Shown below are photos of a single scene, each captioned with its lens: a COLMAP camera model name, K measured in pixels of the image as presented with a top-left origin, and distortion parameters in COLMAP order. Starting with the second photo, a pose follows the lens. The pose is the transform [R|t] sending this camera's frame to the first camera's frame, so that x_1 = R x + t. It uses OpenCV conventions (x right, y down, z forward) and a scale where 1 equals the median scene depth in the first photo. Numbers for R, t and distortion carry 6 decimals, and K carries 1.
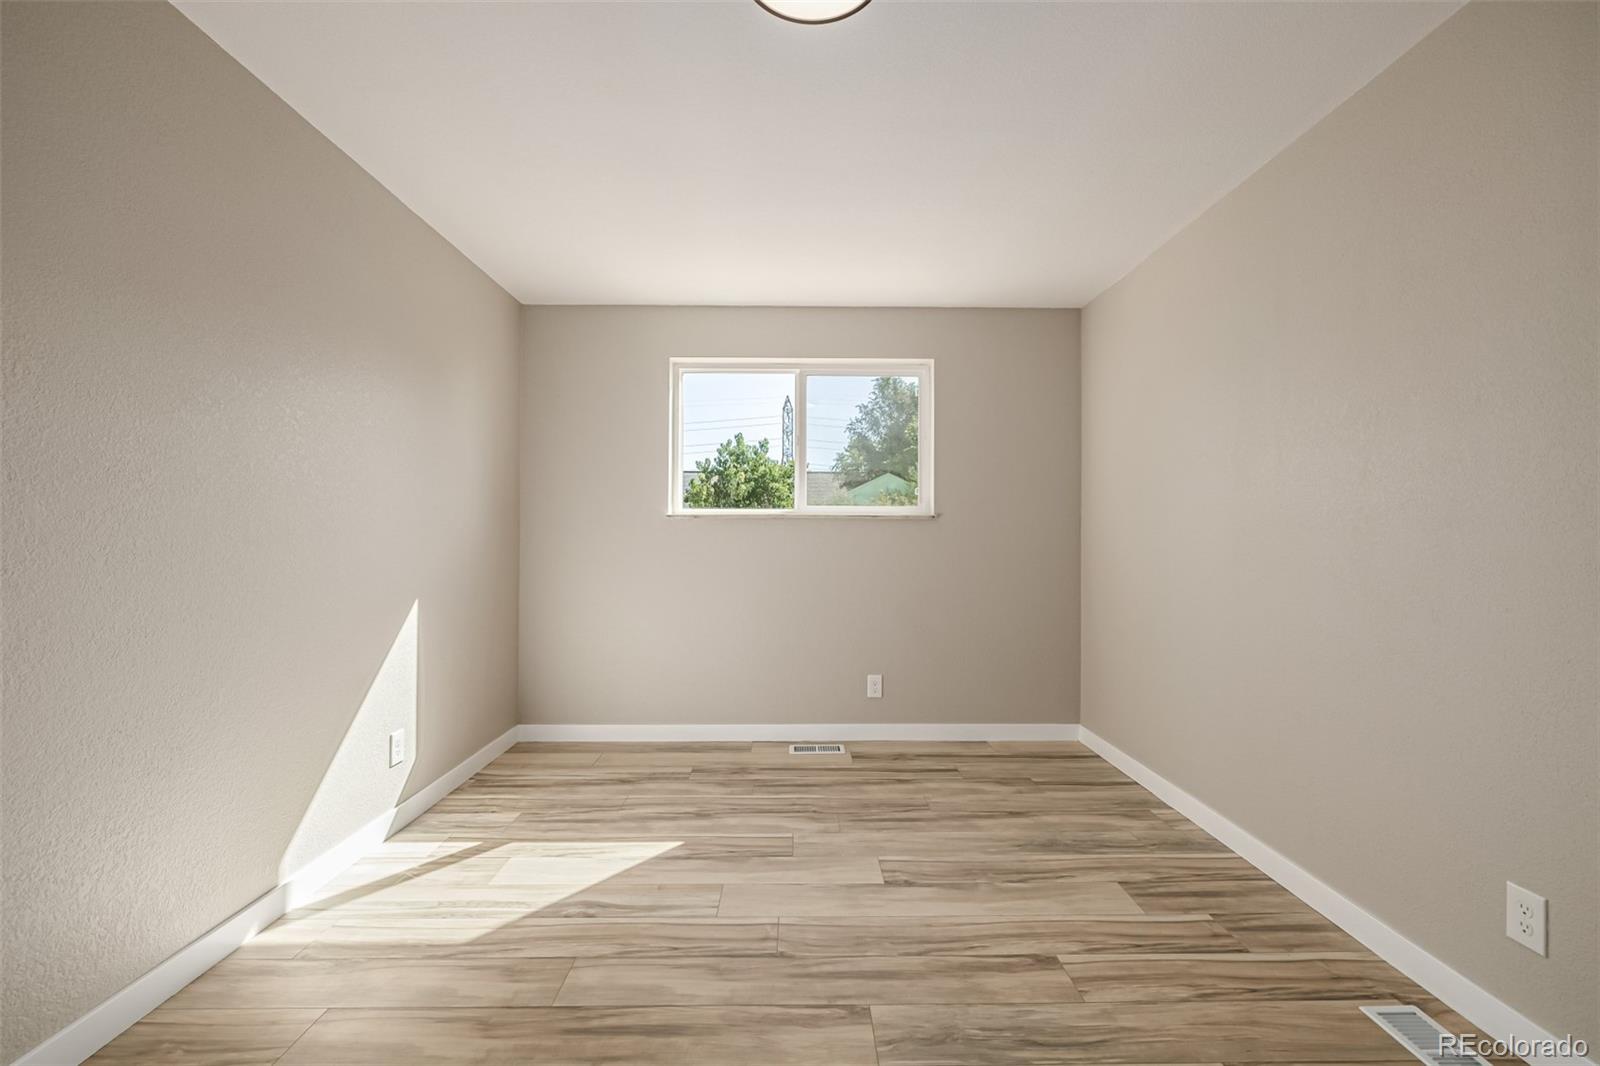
lens RADIAL K [[686.7, 0, 799.0], [0, 686.7, 534.6], [0, 0, 1]] dist [-0.000990, 0.000049]
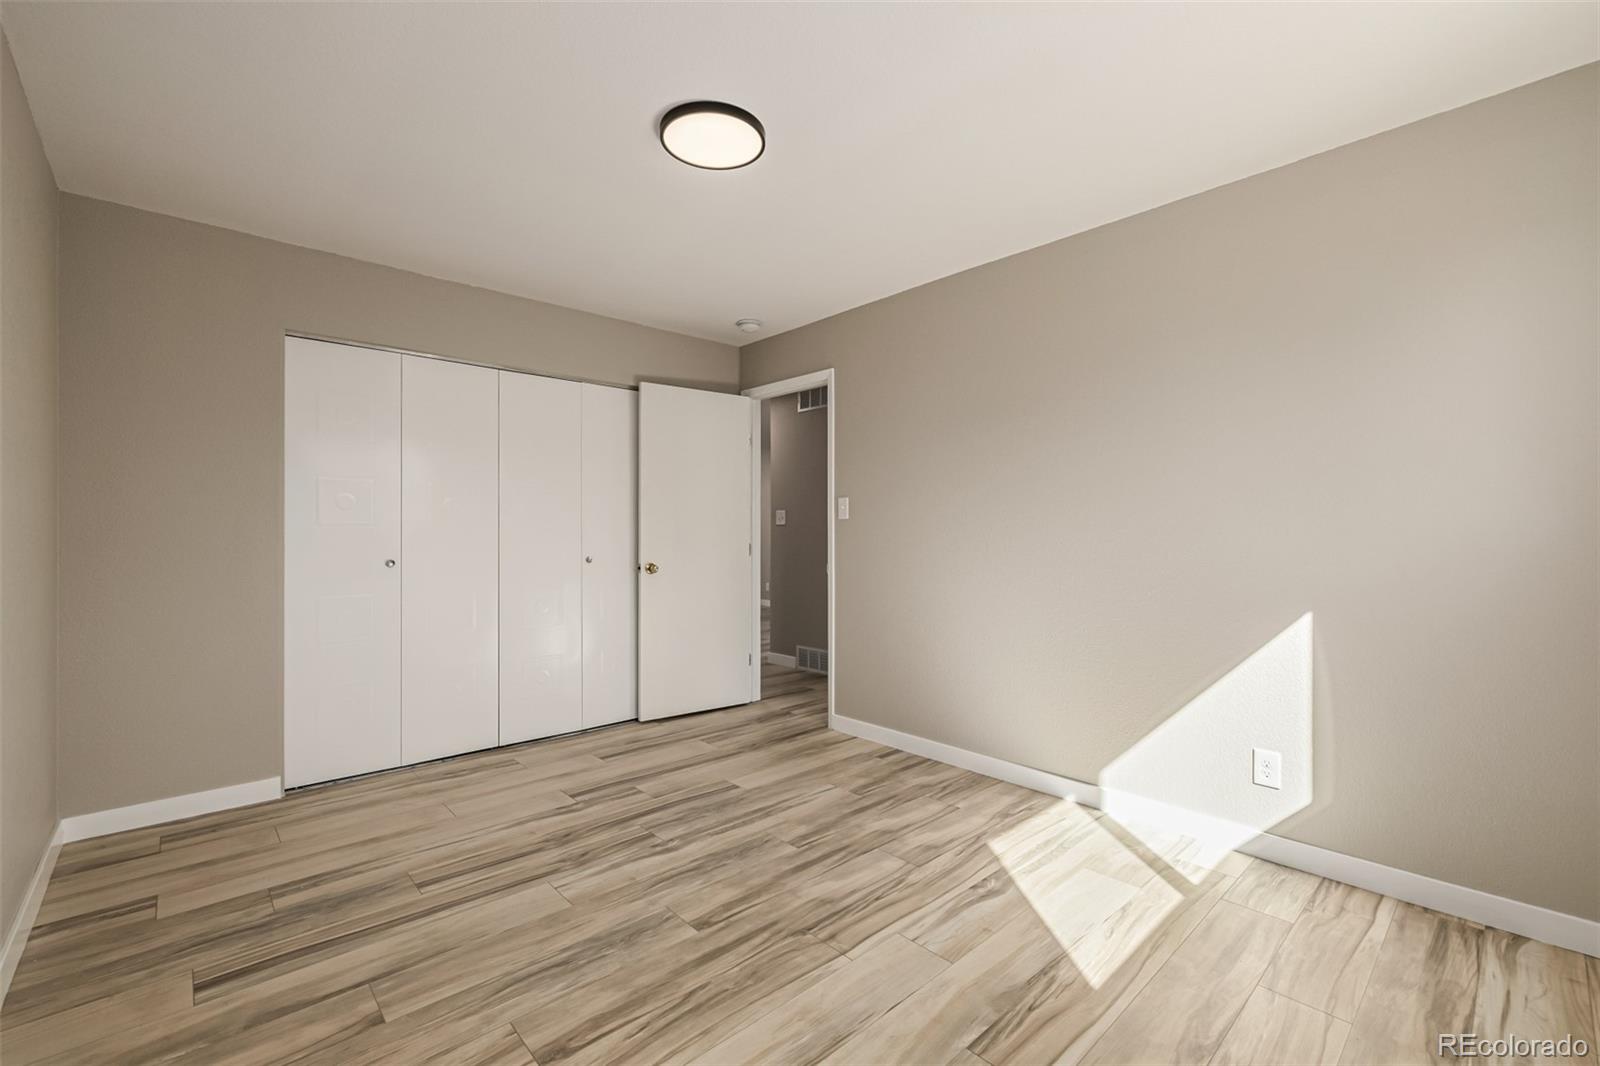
lens RADIAL K [[686.7, 0, 803.5], [0, 686.7, 524.4], [0, 0, 1]] dist [-0.000990, 0.000049]
pose [[-0.746076, -0.016243, -0.665663, 0.678189], [-0.001133, 0.999732, -0.023125, 0.011490], [0.665860, -0.016498, -0.745894, 1.781692]]
